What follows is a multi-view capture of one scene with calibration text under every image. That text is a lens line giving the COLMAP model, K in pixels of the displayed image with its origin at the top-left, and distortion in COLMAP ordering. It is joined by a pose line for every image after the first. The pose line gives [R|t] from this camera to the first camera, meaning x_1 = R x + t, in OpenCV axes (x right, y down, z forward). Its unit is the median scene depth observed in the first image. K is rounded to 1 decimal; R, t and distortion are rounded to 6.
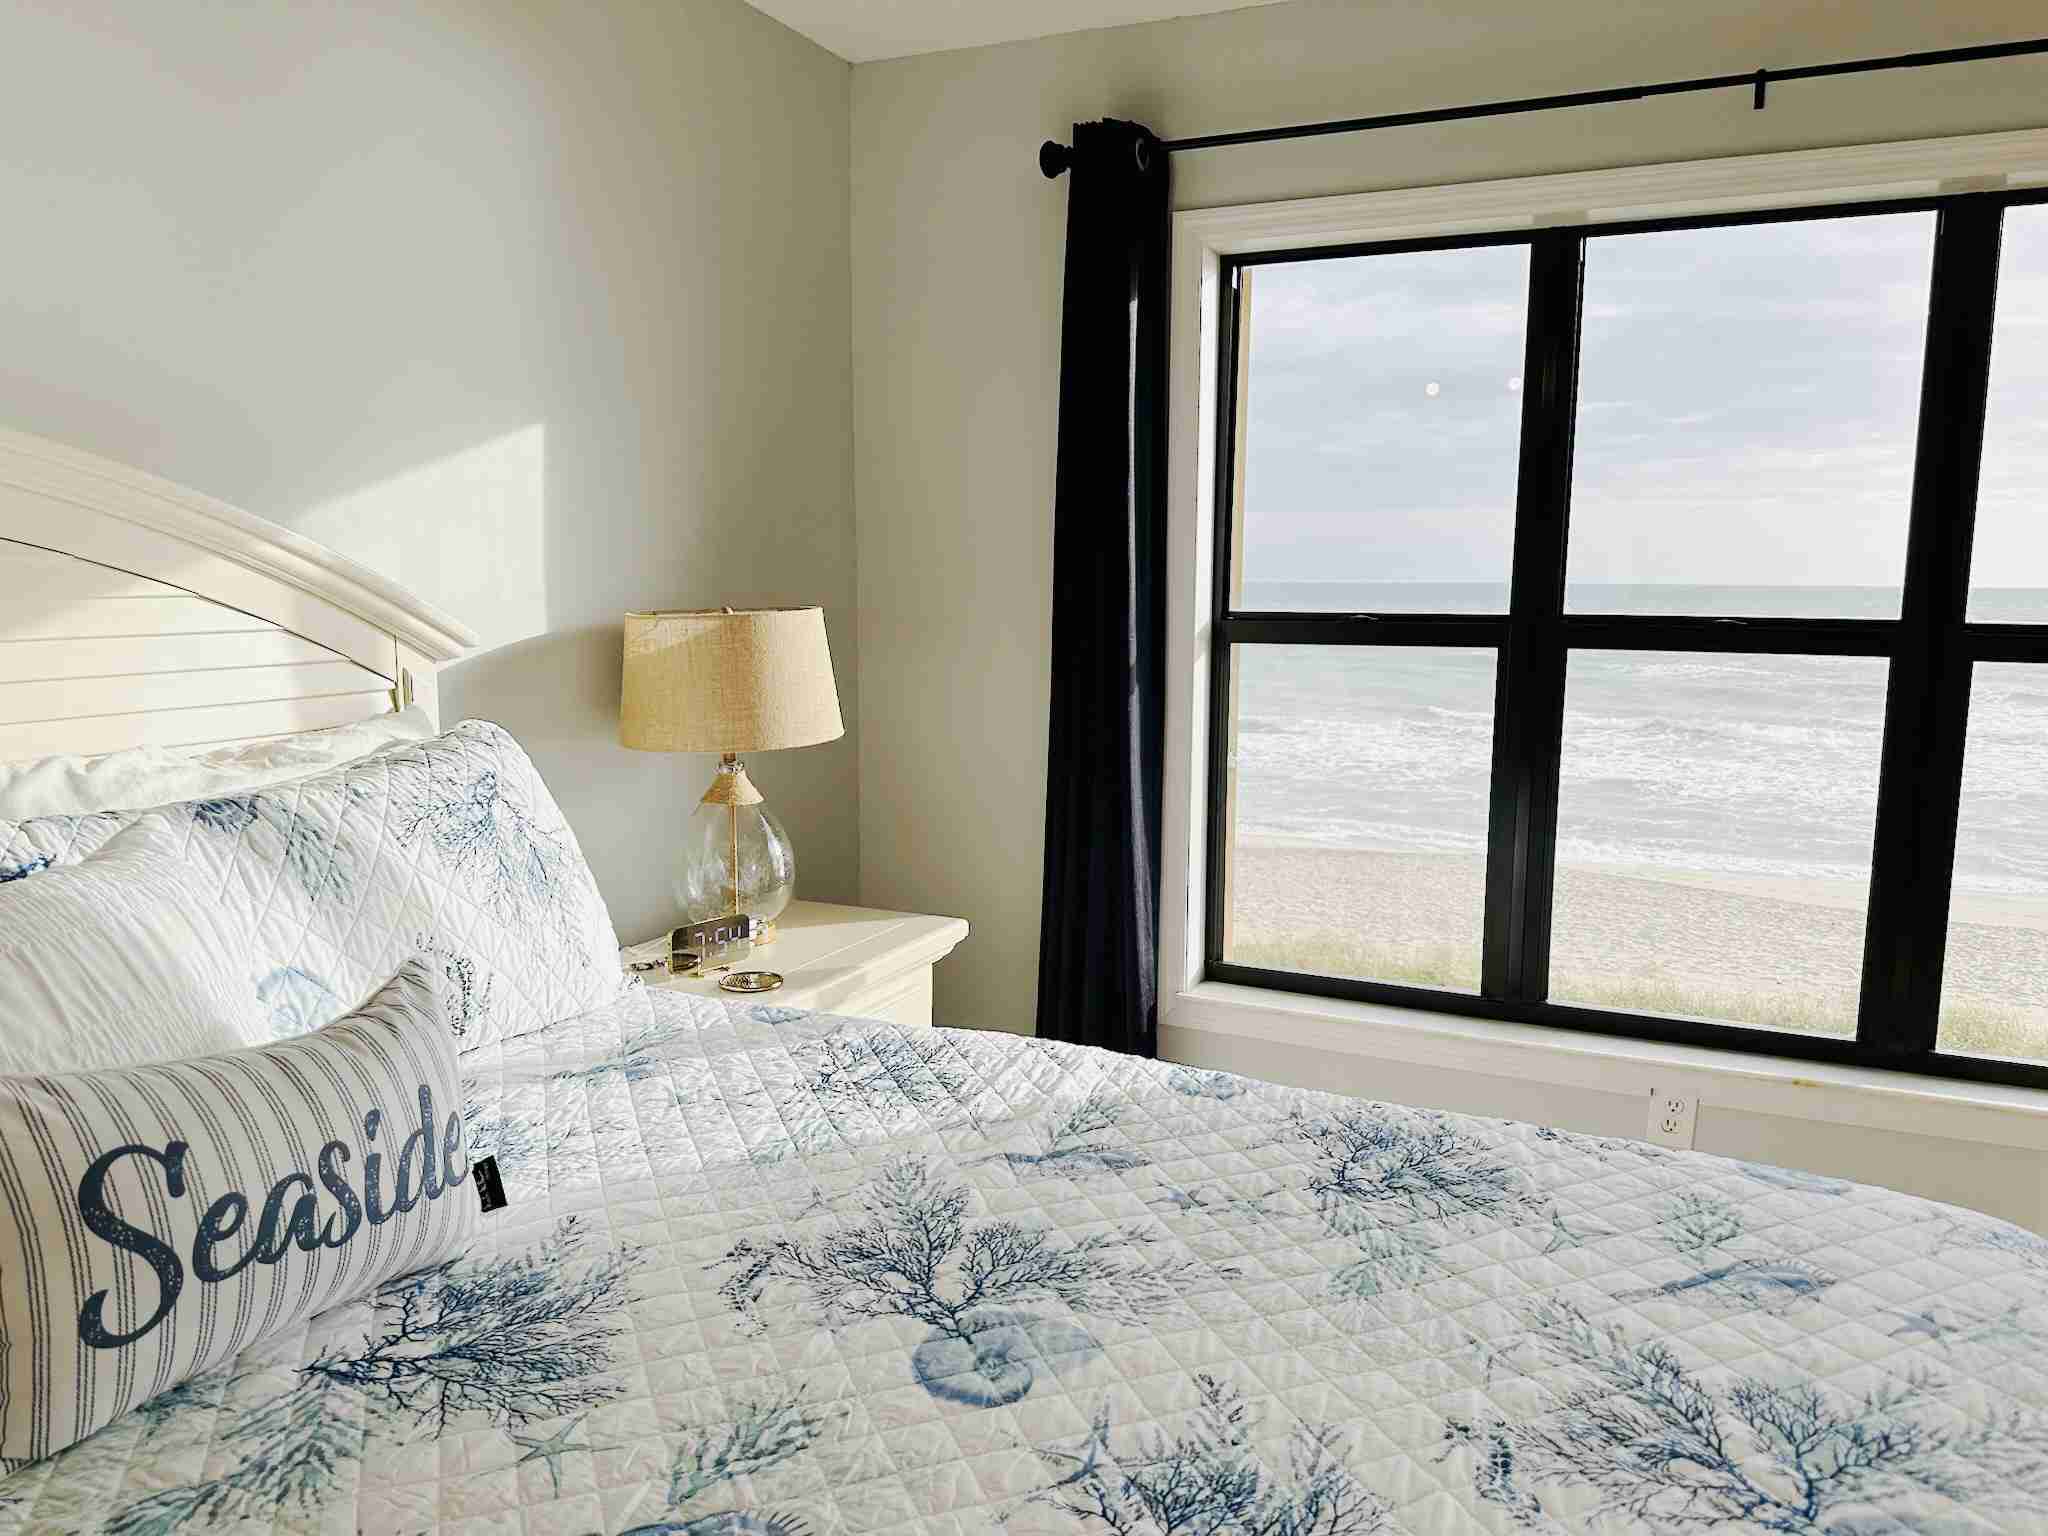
lens RADIAL K [[1436.5, 0, 1024.0], [0, 1436.5, 768.0], [0, 0, 1]] dist [0.002906, 0.000724]
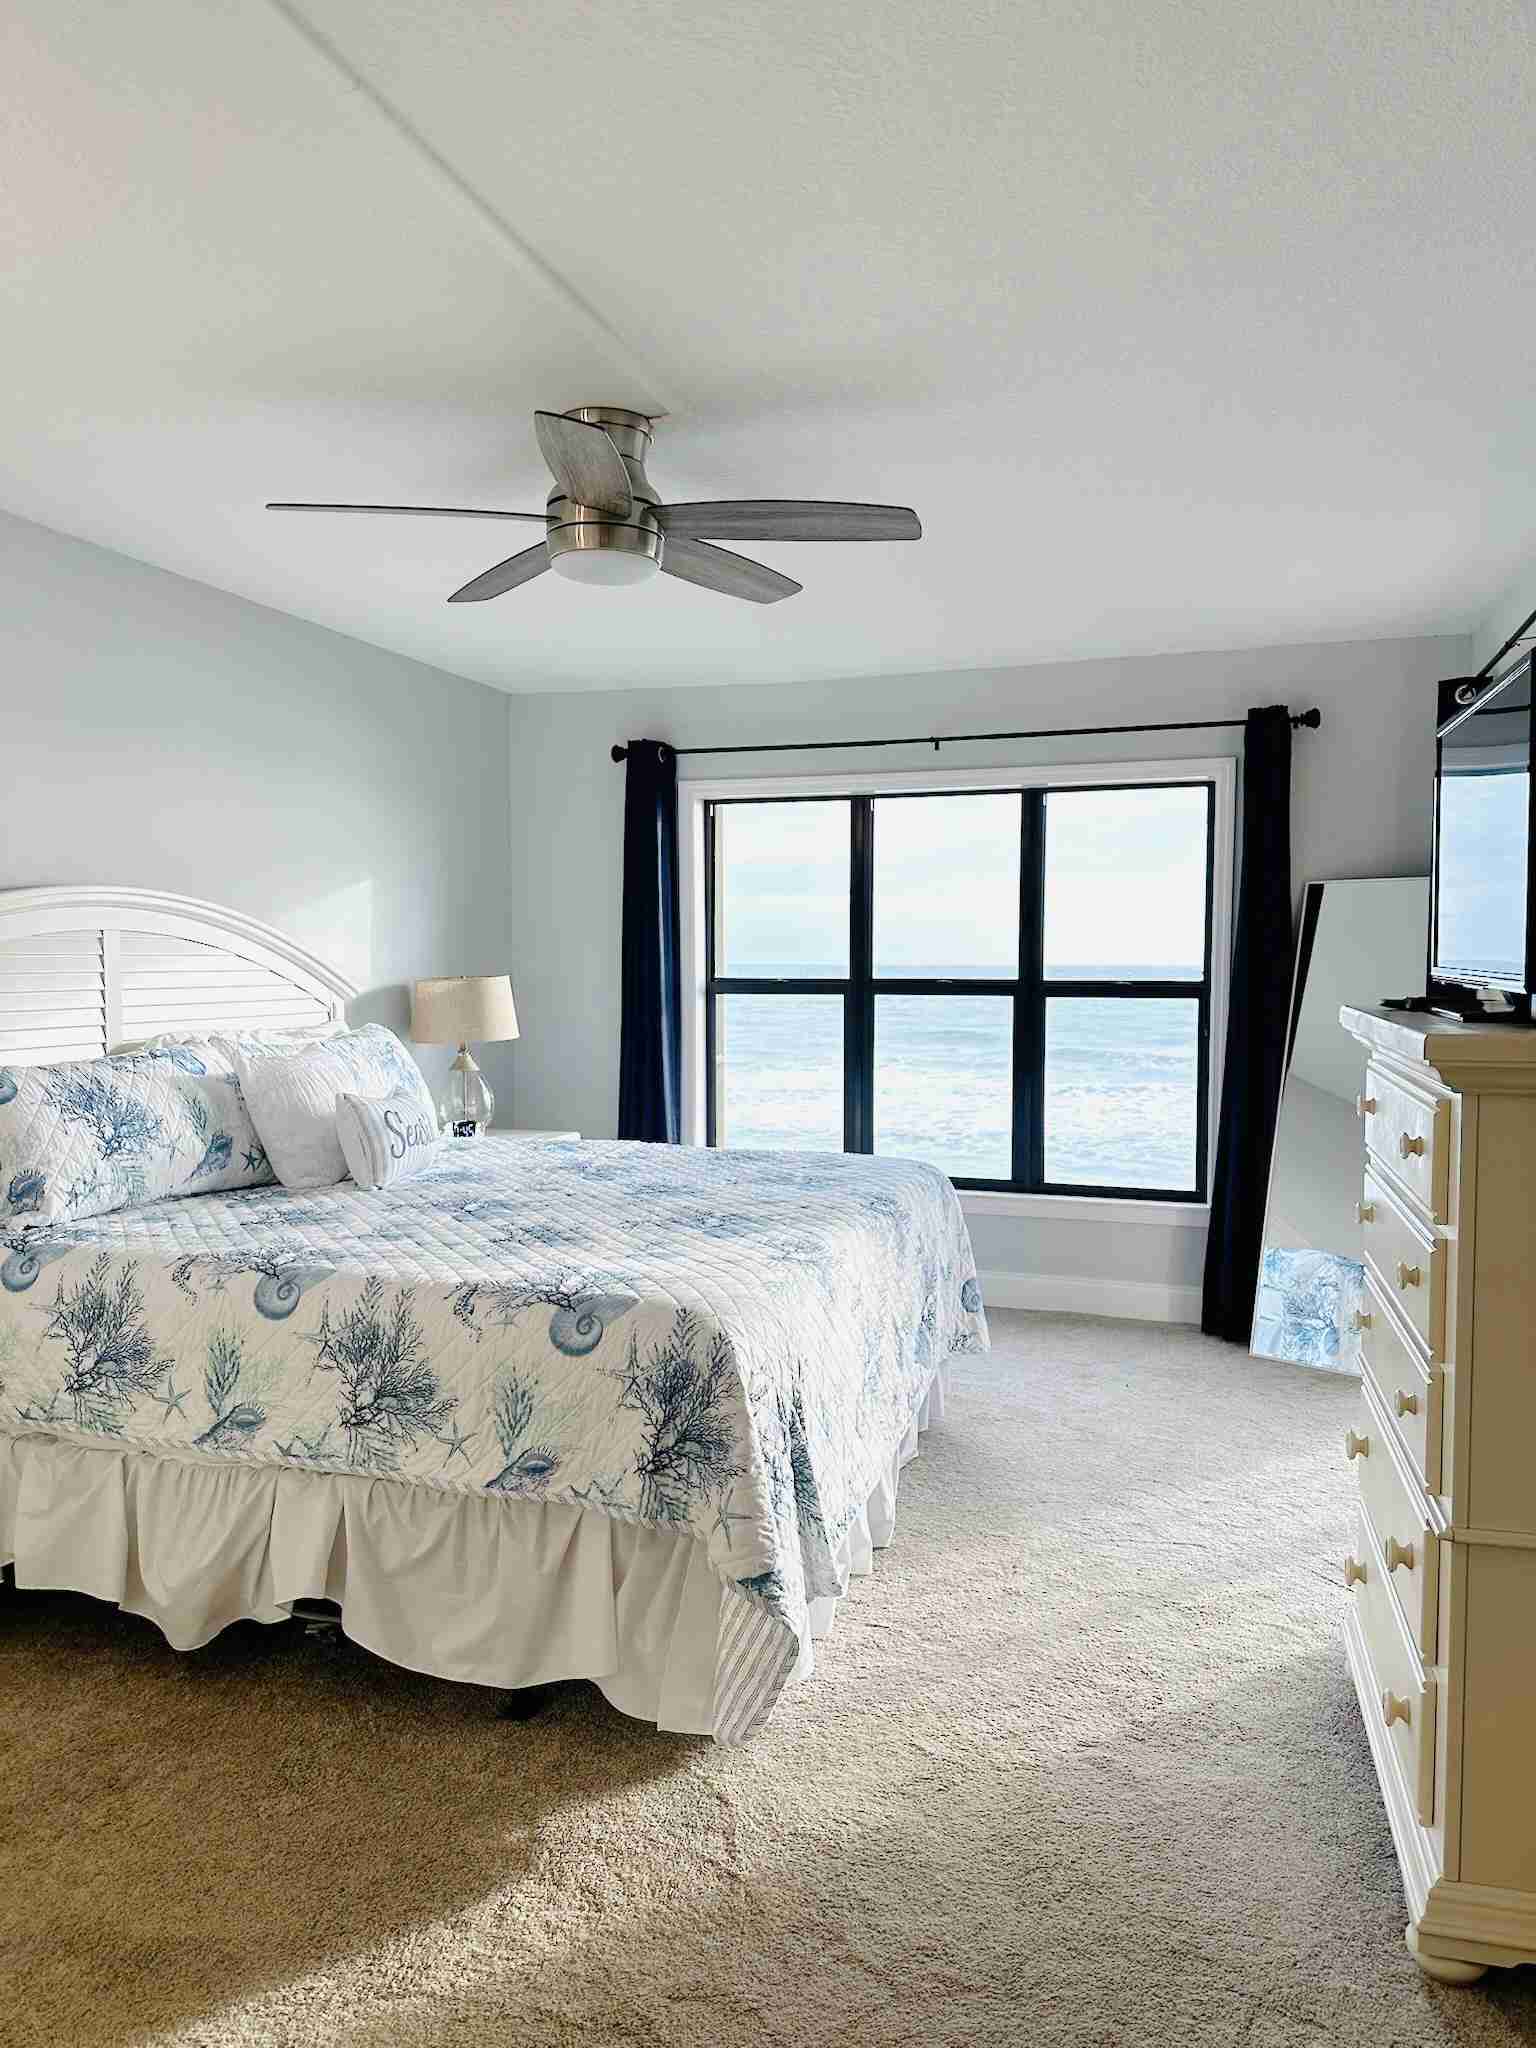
lens RADIAL K [[1428.6, 0, 768.0], [0, 1428.6, 1024.0], [0, 0, 1]] dist [0.524088, 0.000161]
pose [[0.990461, -0.009513, 0.137461, -0.060599], [0.020747, 0.996537, -0.080526, 0.131774], [-0.136219, 0.082610, 0.987228, -1.082445]]
